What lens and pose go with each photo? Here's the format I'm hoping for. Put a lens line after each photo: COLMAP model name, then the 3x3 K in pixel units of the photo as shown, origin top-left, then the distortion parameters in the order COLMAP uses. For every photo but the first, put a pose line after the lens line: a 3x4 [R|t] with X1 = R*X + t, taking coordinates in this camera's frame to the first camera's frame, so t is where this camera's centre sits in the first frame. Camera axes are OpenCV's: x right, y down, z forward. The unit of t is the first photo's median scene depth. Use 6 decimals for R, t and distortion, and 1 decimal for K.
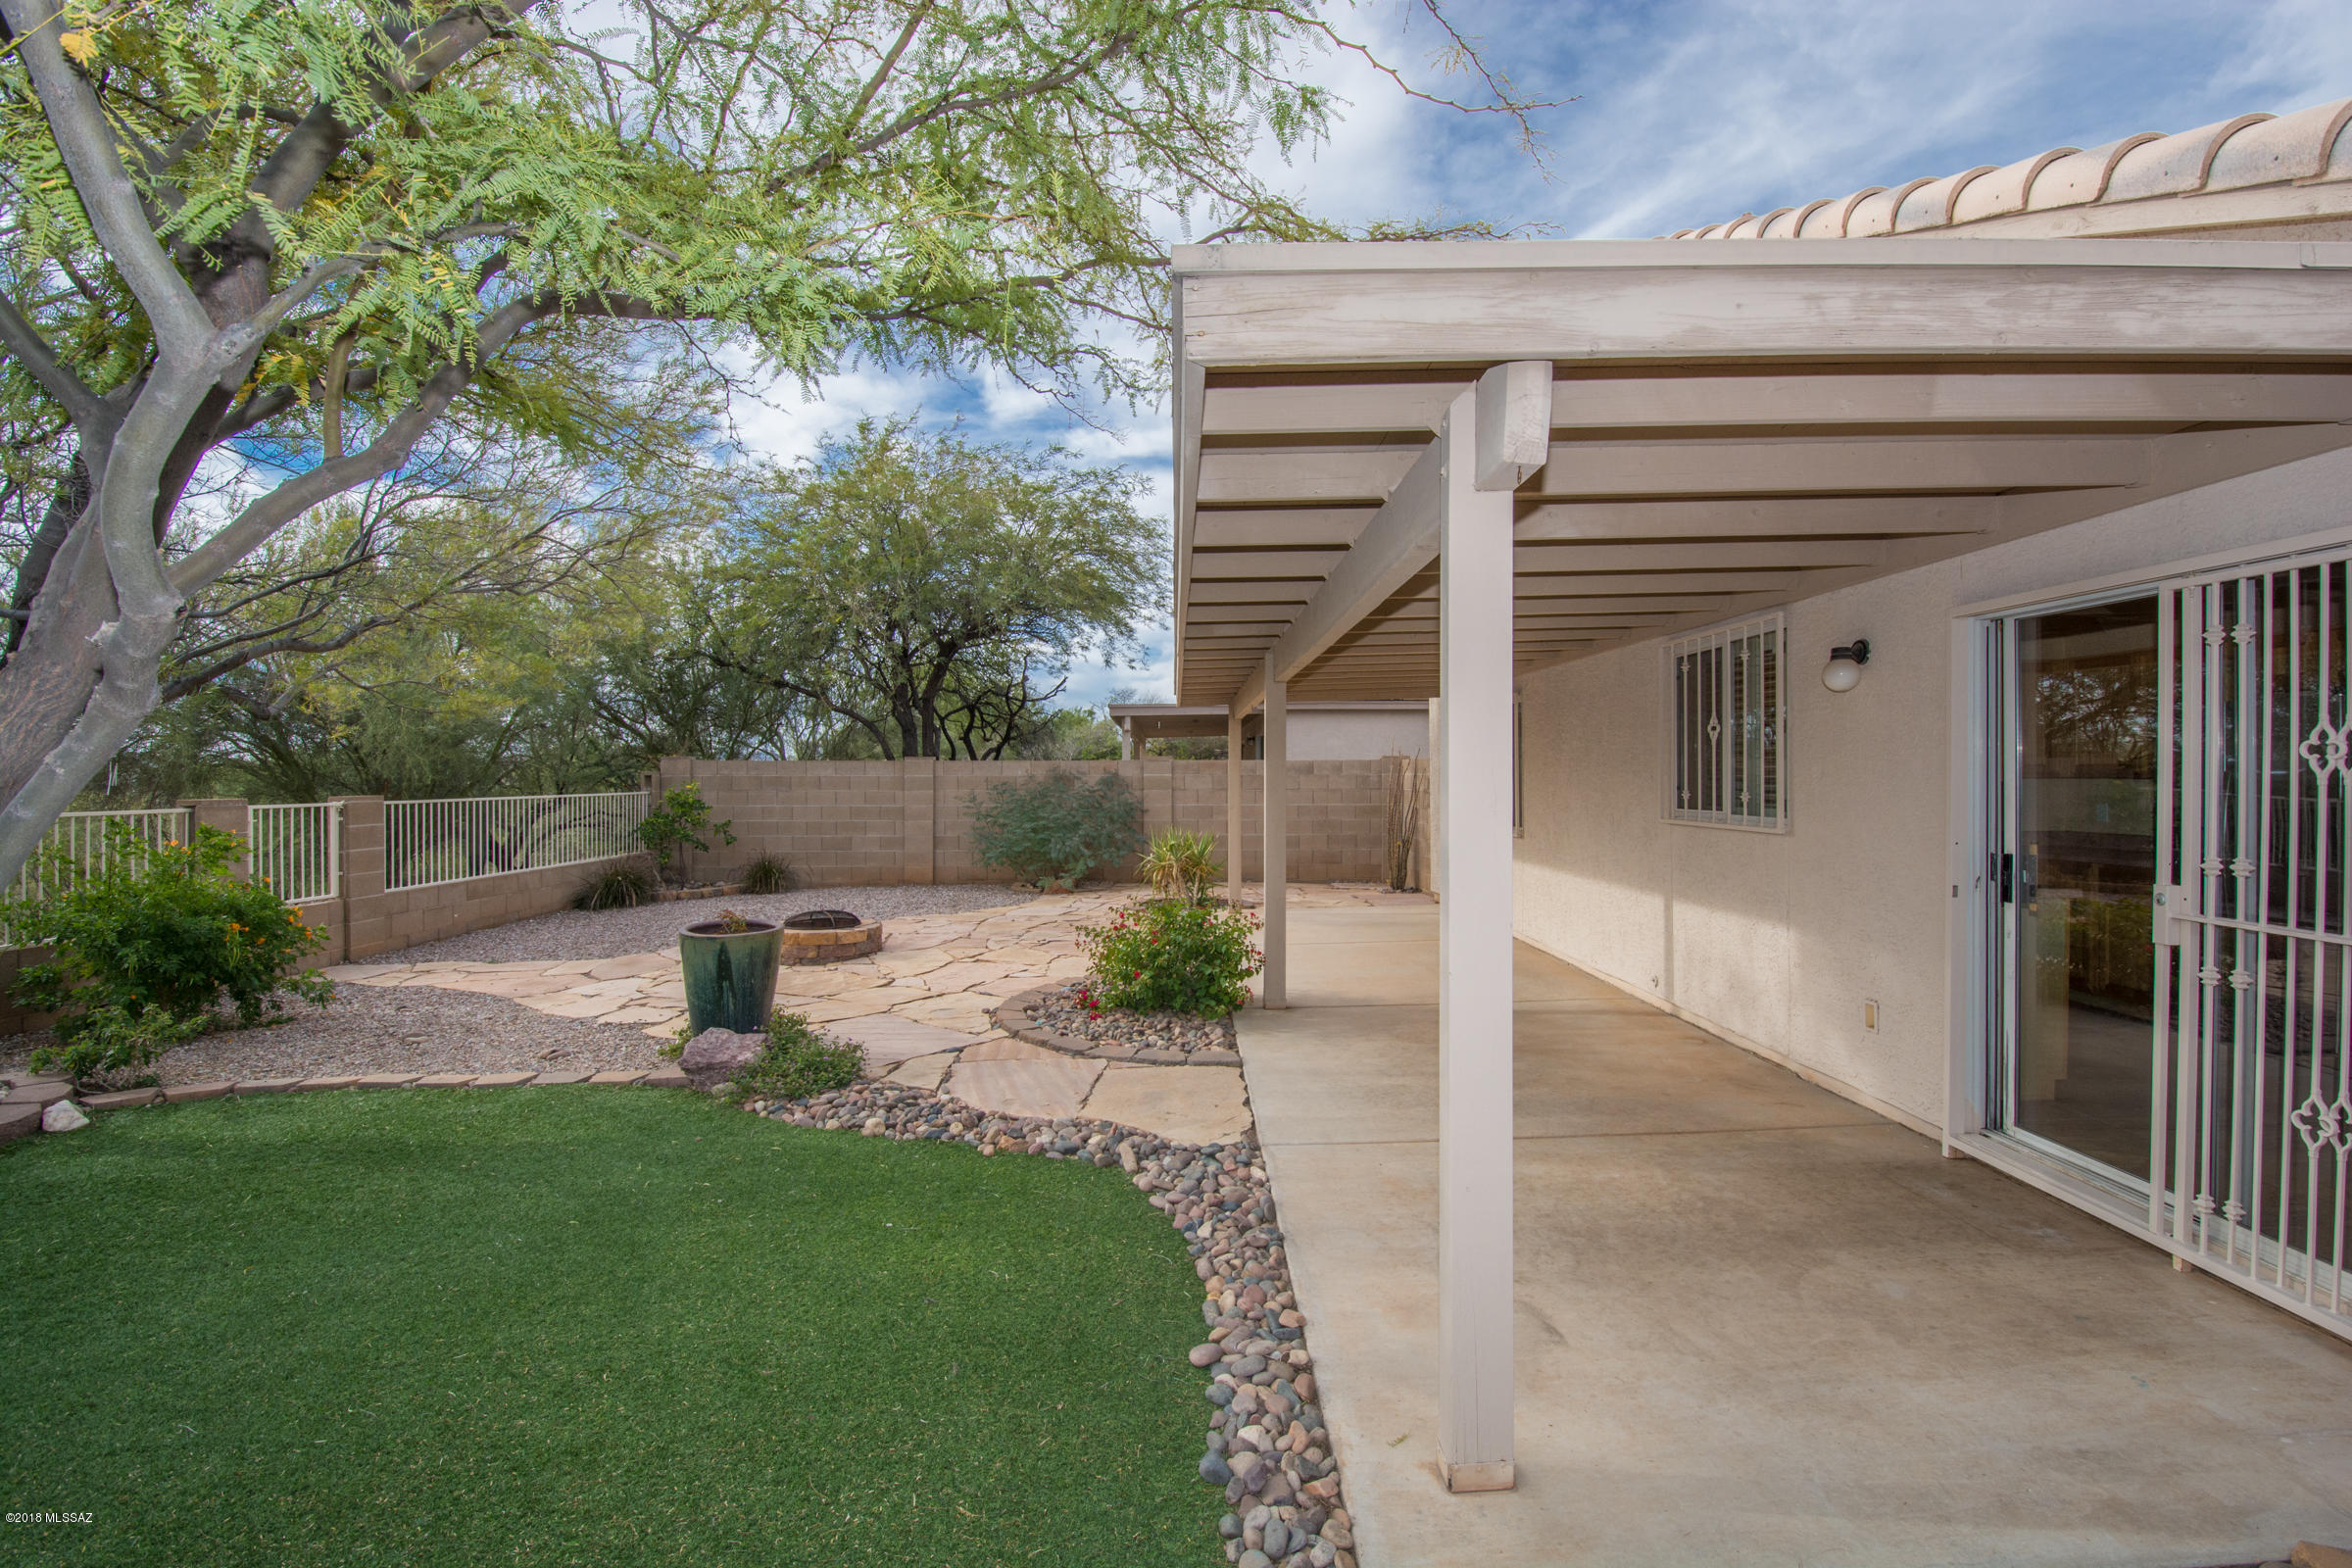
lens RADIAL K [[1002.7, 0, 1194.5], [0, 1002.7, 768.1], [0, 0, 1]] dist [0.011185, -0.019749]
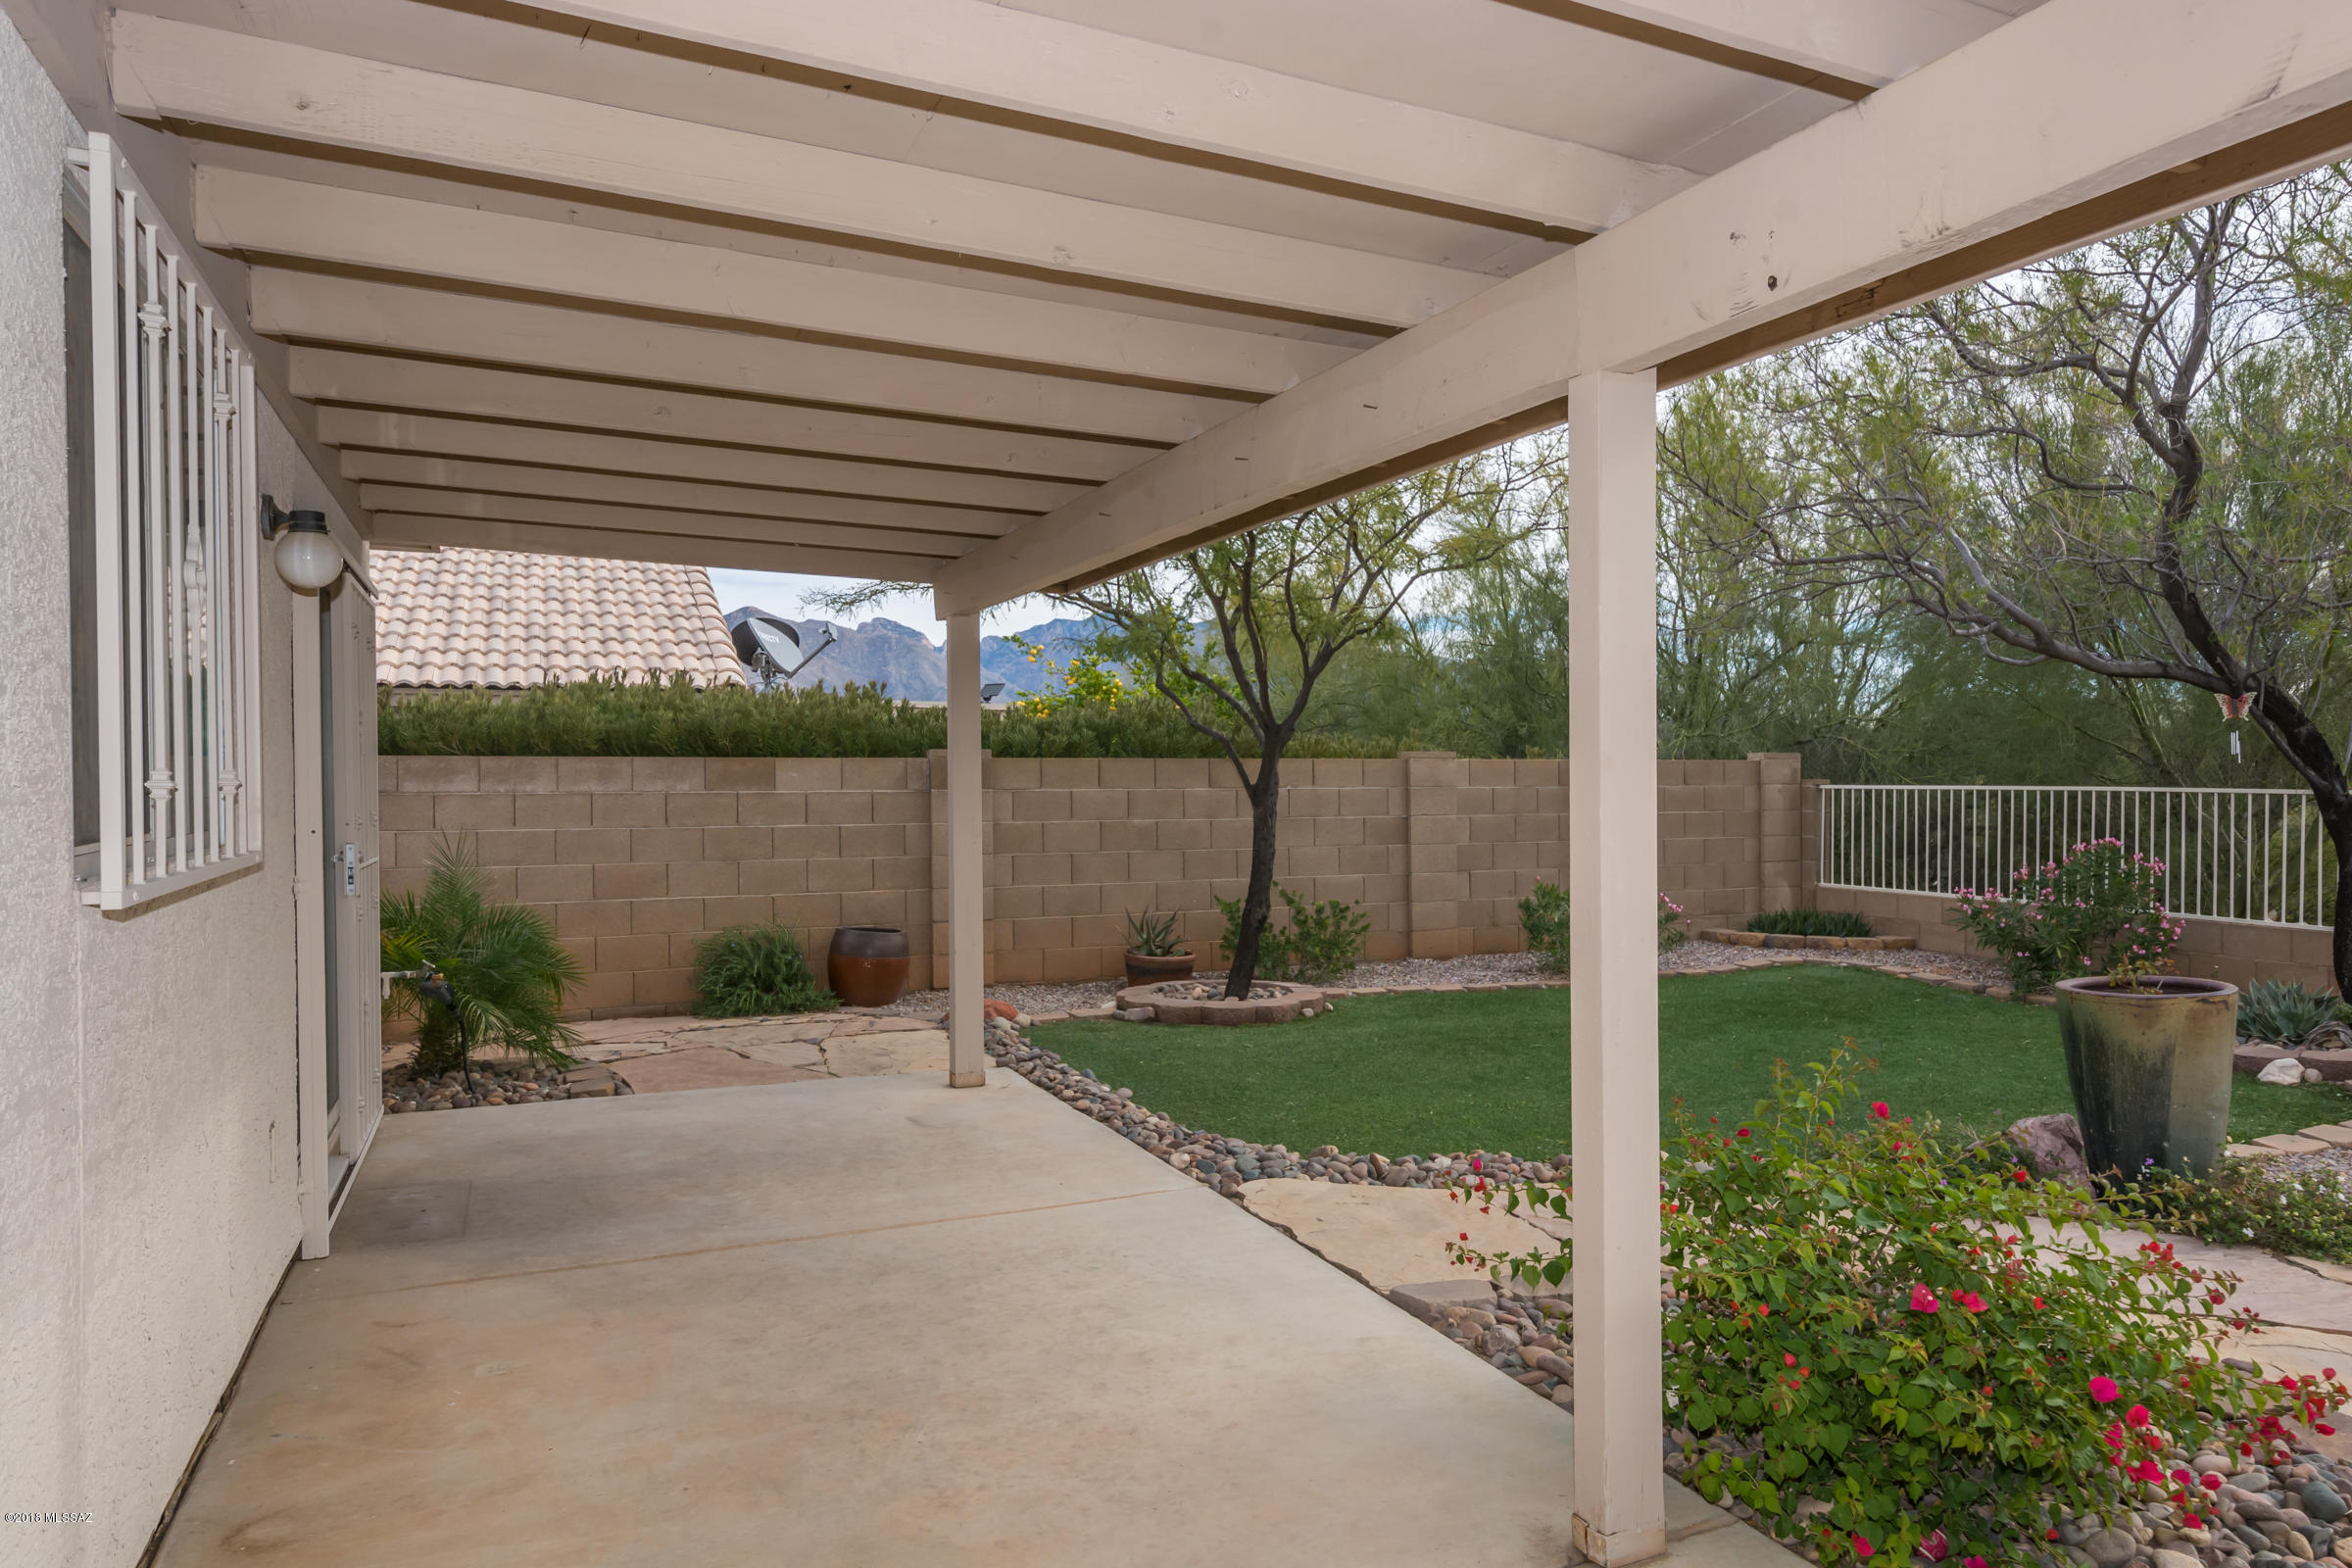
lens RADIAL K [[1496.1, 0, 1203.5], [0, 1496.1, 829.9], [0, 0, 1]] dist [0.026878, -0.031273]
pose [[-0.917840, 0.022364, -0.396321, 0.427998], [0.010092, 0.999404, 0.033023, 0.031093], [0.396823, 0.026311, -0.917518, 1.646453]]
